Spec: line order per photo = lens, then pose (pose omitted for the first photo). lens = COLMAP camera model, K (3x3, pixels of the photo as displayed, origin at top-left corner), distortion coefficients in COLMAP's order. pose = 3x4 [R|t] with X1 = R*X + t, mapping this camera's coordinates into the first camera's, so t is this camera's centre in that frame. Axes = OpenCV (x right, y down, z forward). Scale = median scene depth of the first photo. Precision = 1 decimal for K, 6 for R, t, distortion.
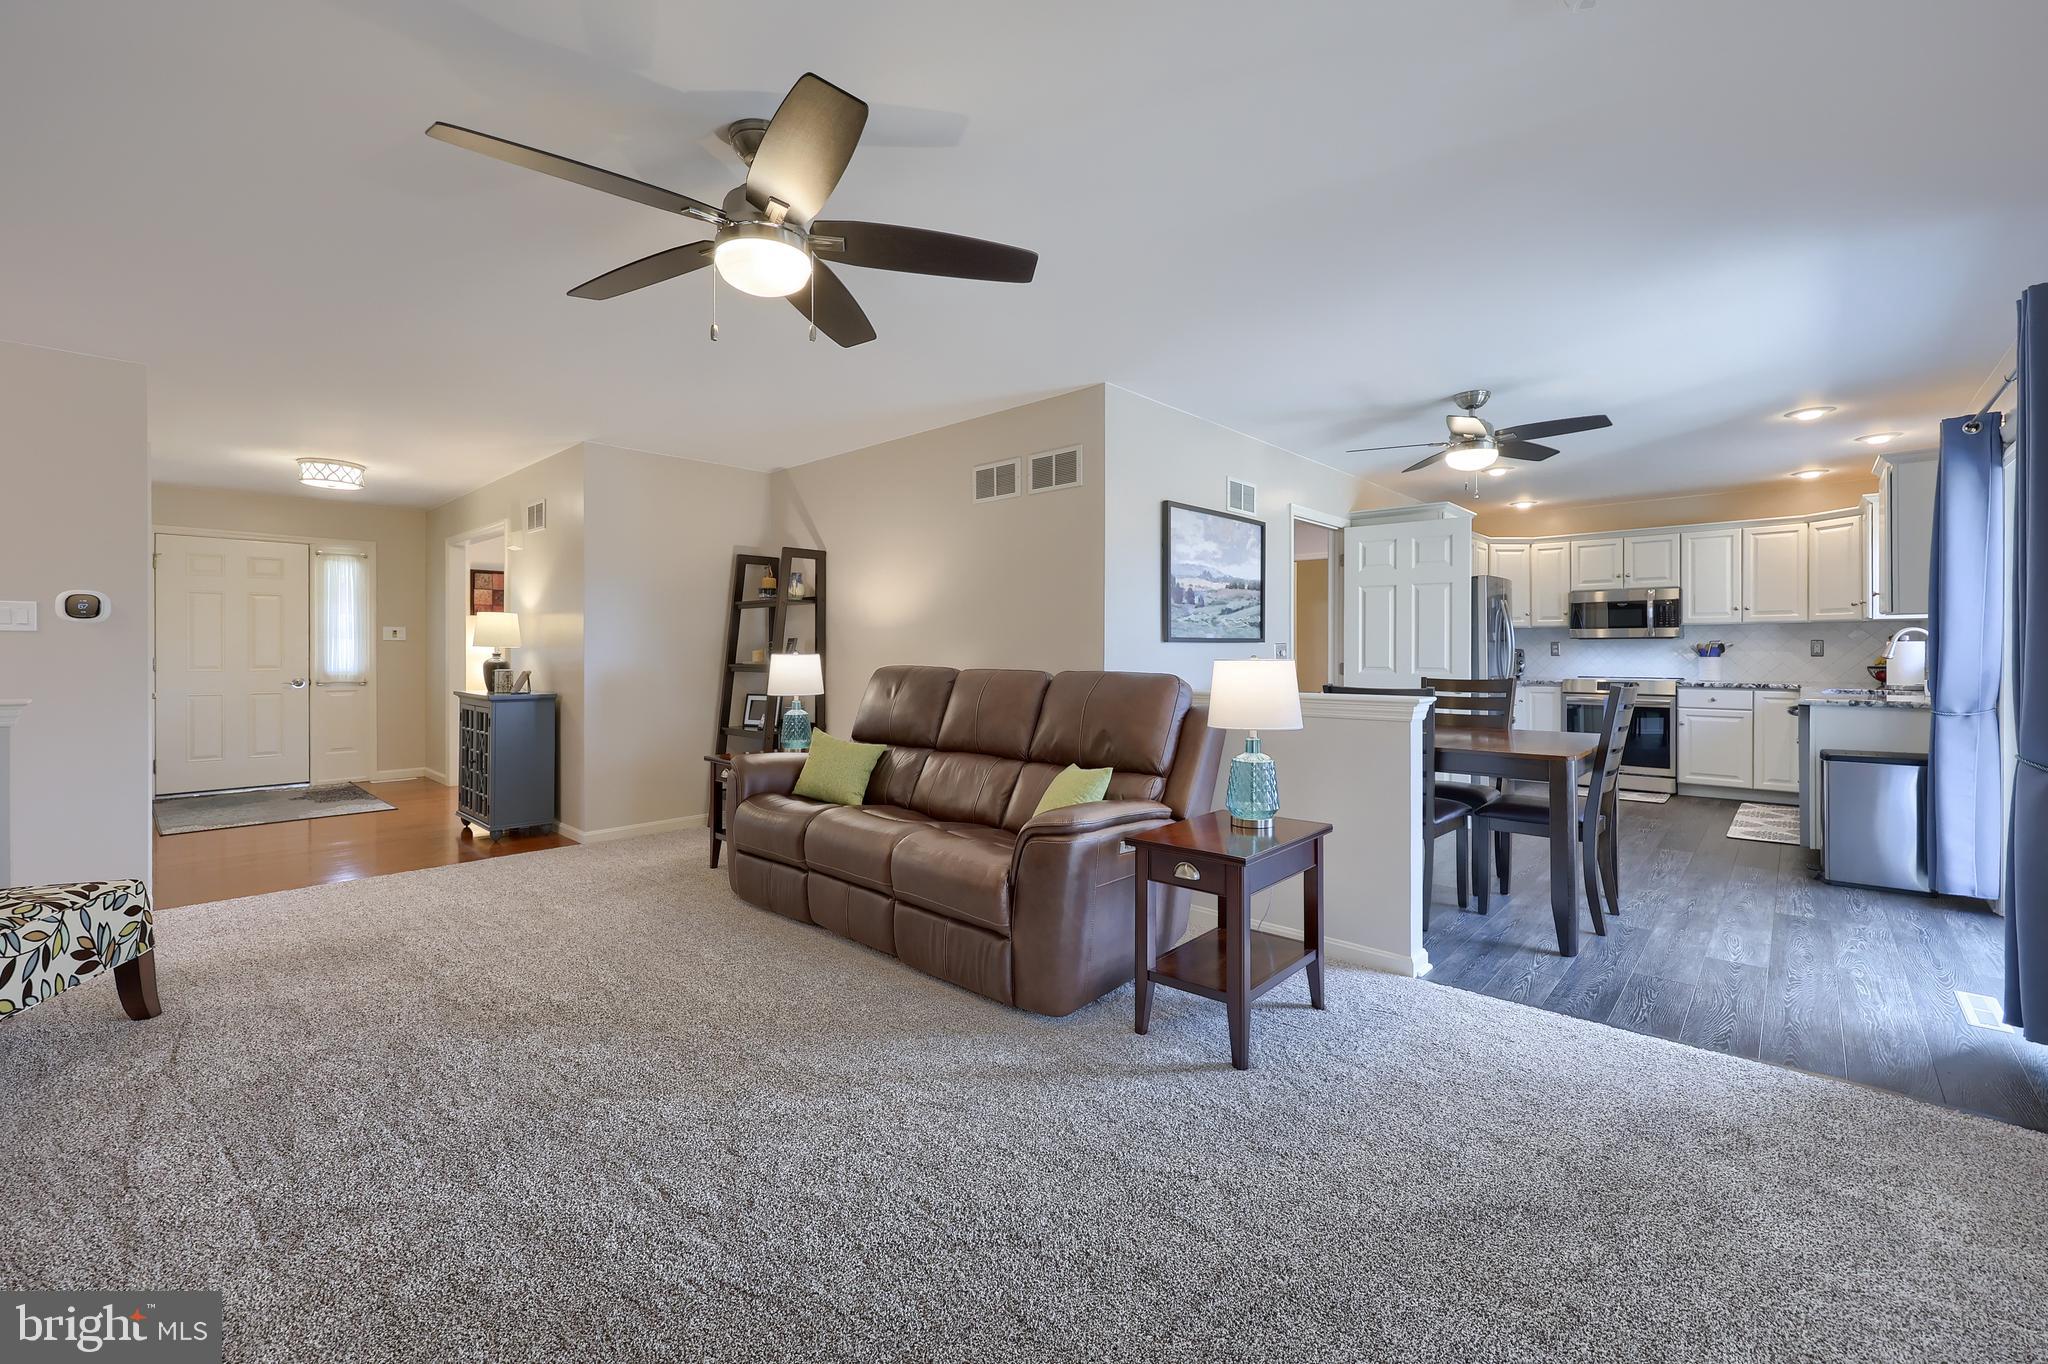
lens RADIAL K [[845.9, 0, 1007.7], [0, 845.9, 658.0], [0, 0, 1]] dist [-0.001860, -0.000233]
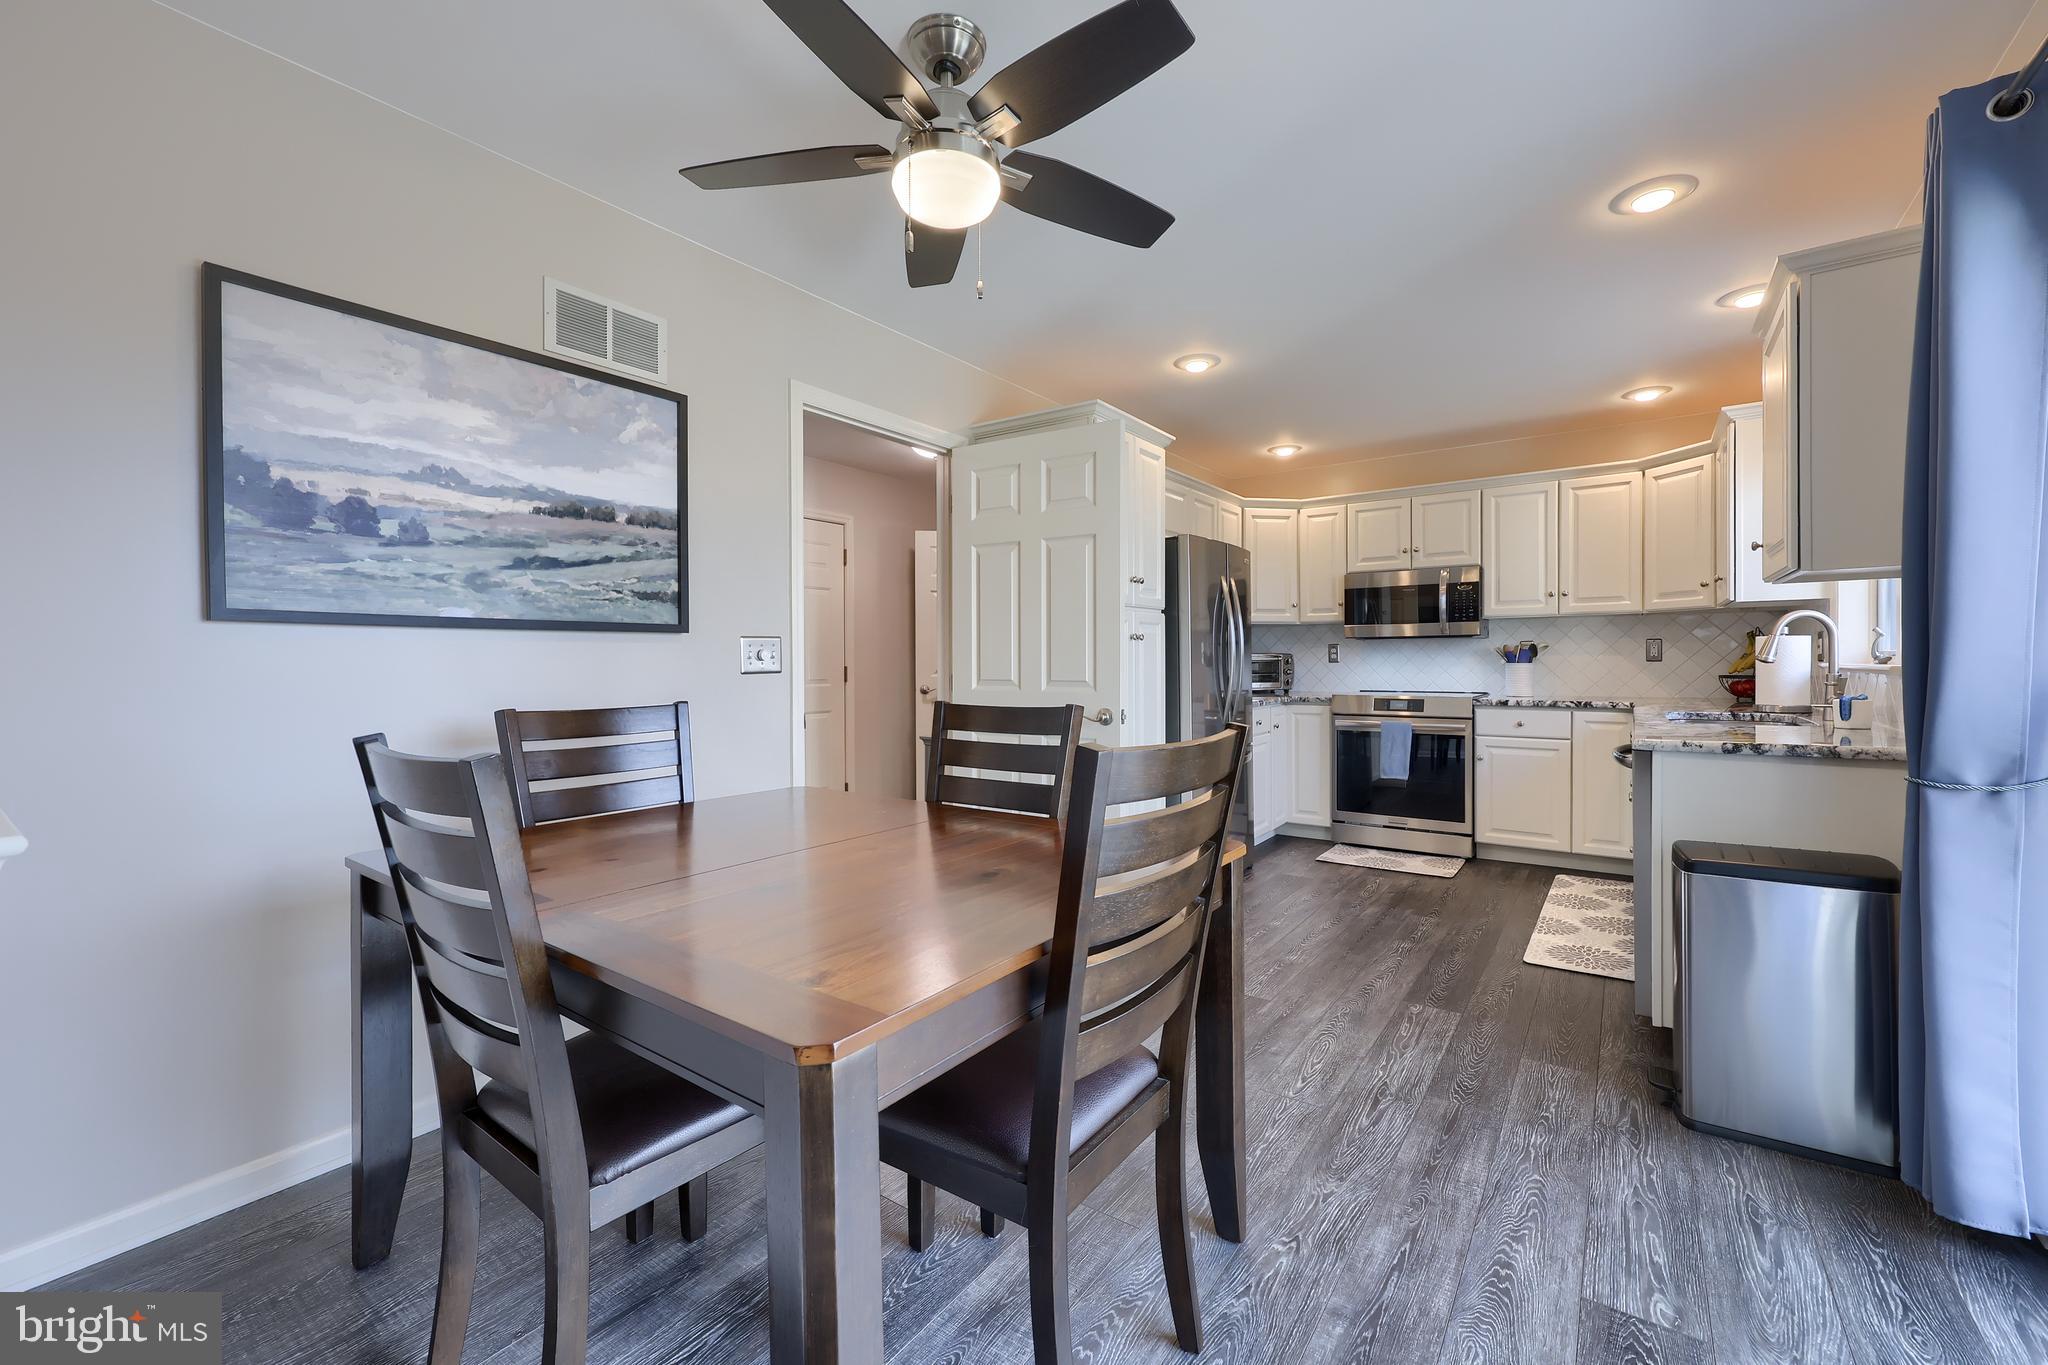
lens RADIAL K [[830.9, 0, 1034.1], [0, 830.9, 672.7], [0, 0, 1]] dist [0.000069, -0.000187]
pose [[0.991316, -0.002897, 0.131469, 0.444424], [0.002486, 0.999991, 0.003290, 0.004775], [-0.131477, -0.002935, 0.991315, 0.477394]]
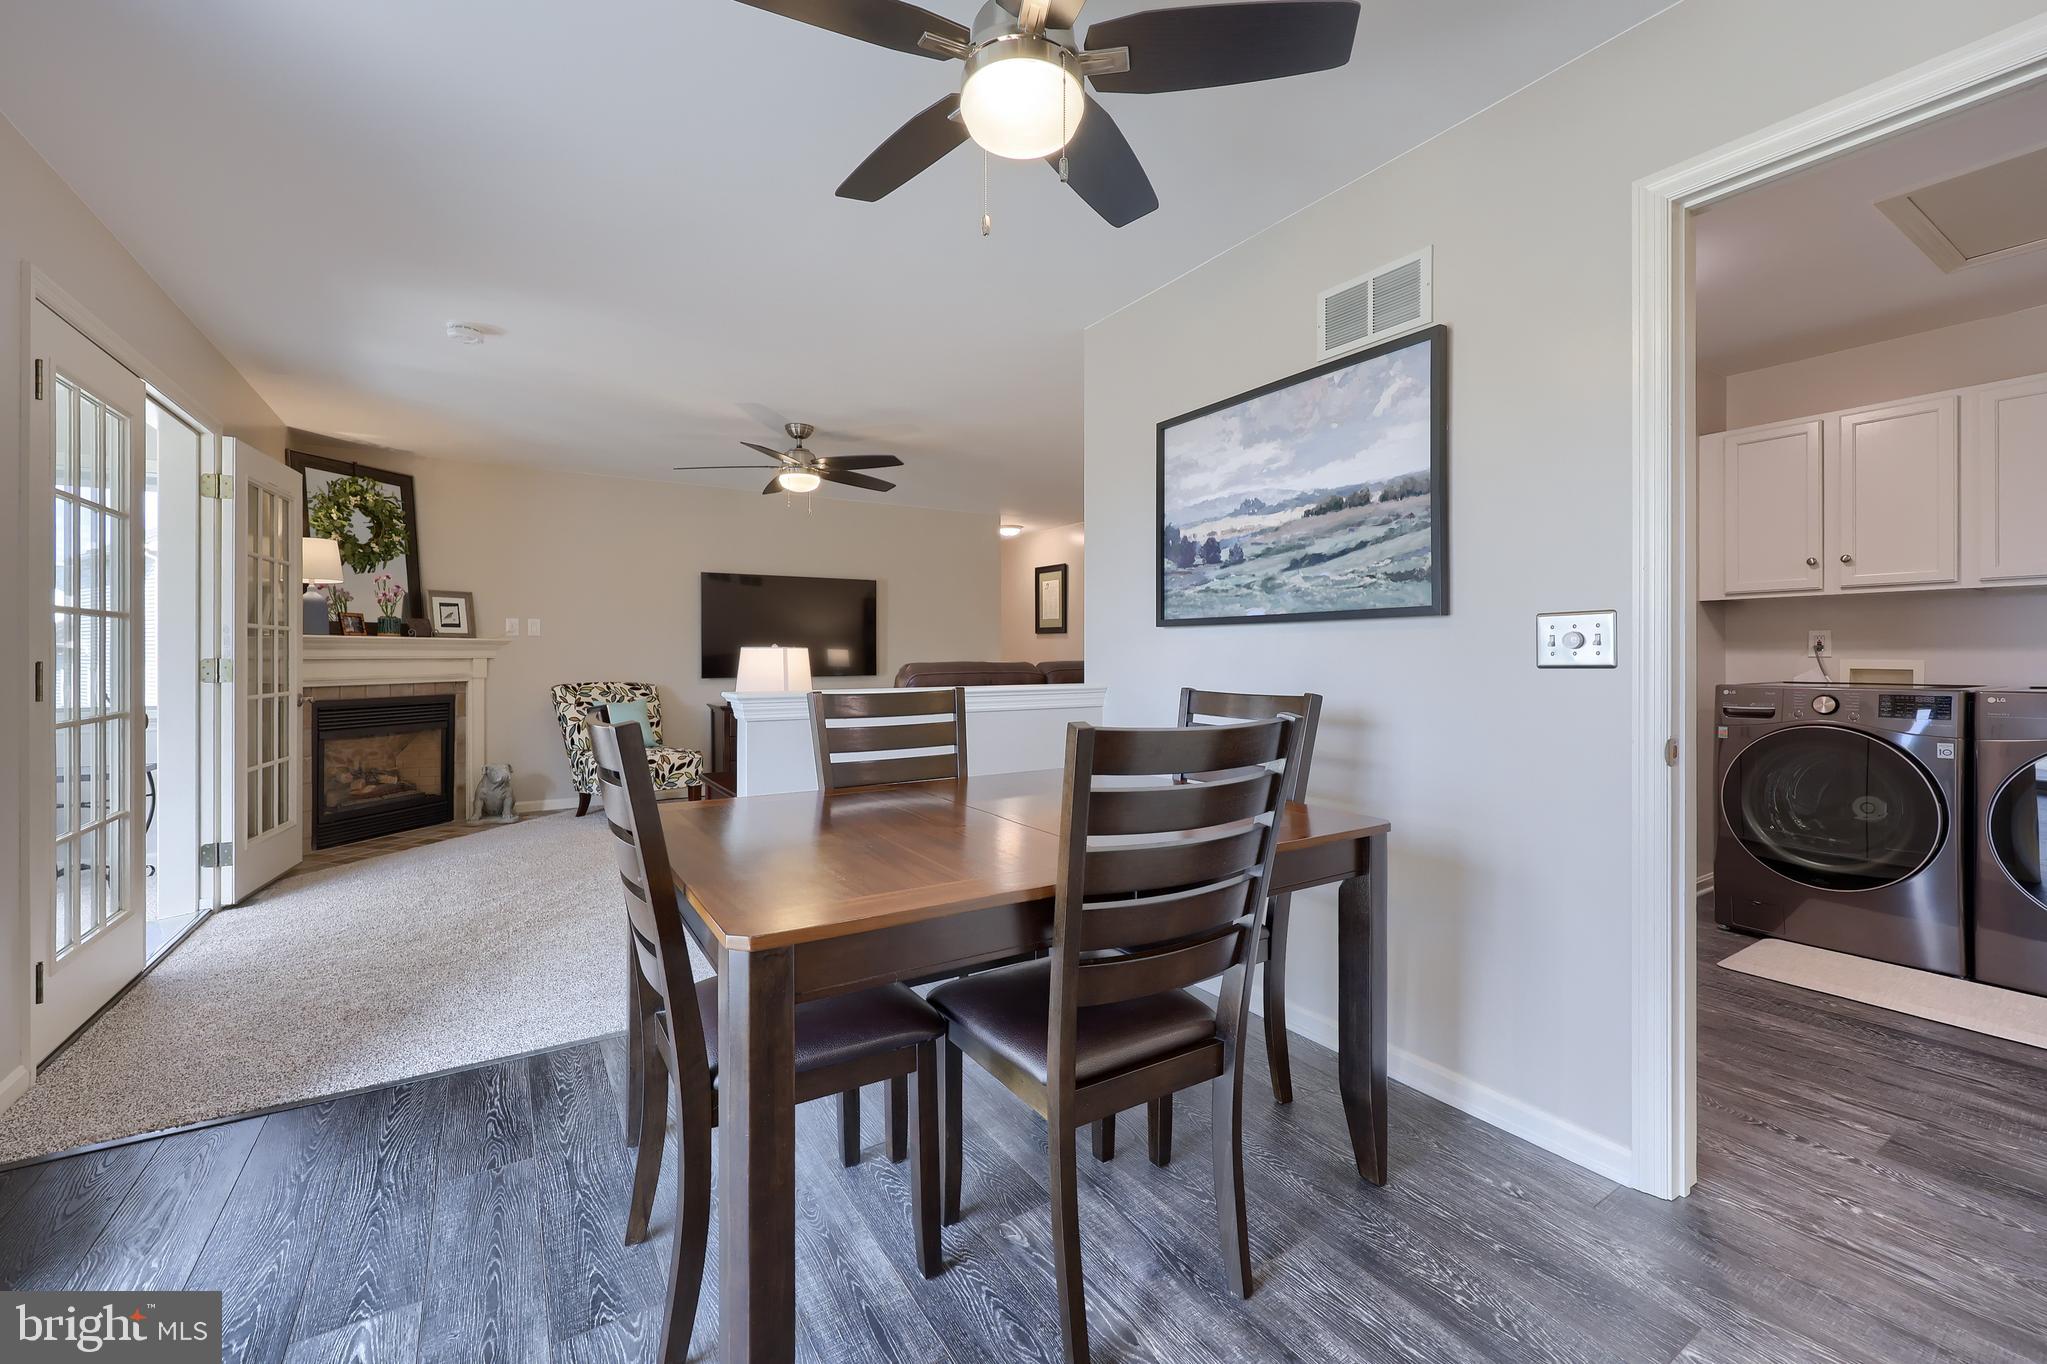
lens RADIAL K [[830.5, 0, 1024.6], [0, 830.5, 657.2], [0, 0, 1]] dist [0.000069, -0.000187]
pose [[-0.244305, 0.008467, -0.969661, 0.748594], [-0.007548, 0.999915, 0.010633, -0.000403], [0.969669, 0.009917, -0.244221, 0.902788]]
